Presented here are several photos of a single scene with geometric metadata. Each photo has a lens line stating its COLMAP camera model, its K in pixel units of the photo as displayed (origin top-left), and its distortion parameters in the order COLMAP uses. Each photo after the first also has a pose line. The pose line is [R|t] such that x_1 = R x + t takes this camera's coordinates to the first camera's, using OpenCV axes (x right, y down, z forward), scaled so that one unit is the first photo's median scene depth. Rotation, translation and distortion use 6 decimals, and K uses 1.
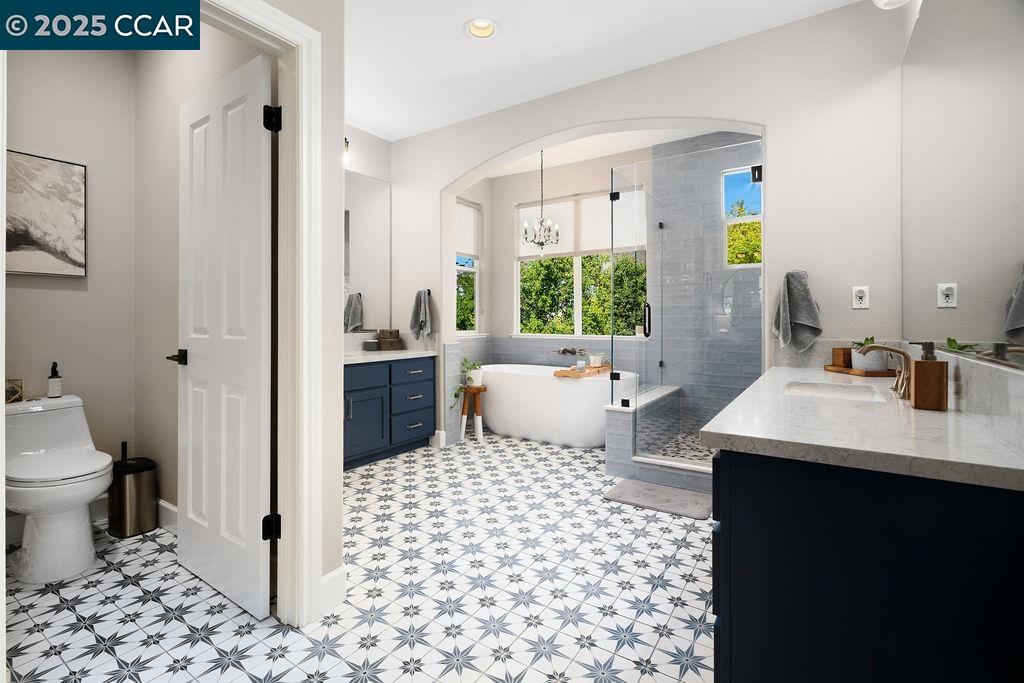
lens RADIAL K [[485.2, 0, 508.9], [0, 485.2, 317.4], [0, 0, 1]] dist [0.003493, 0.000192]
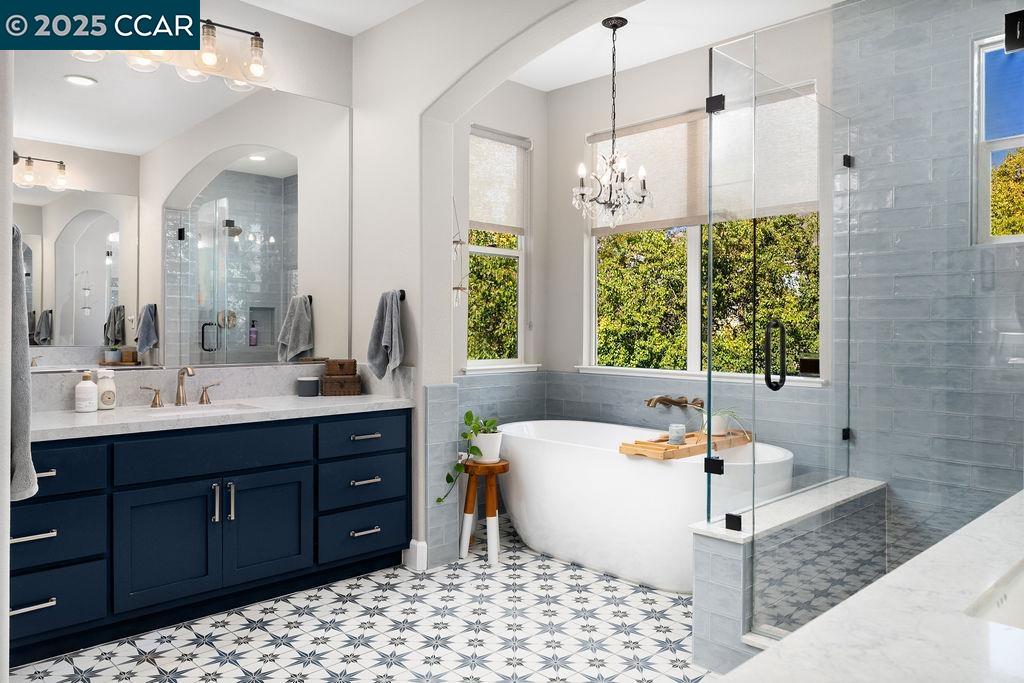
lens RADIAL K [[750.4, 0, 512.1], [0, 750.4, 326.9], [0, 0, 1]] dist [0.004190, 0.004491]
pose [[0.977585, 0.005756, -0.210462, 0.138833], [-0.004640, 0.999972, 0.005795, -0.019671], [0.210490, -0.004689, 0.977585, 0.160856]]
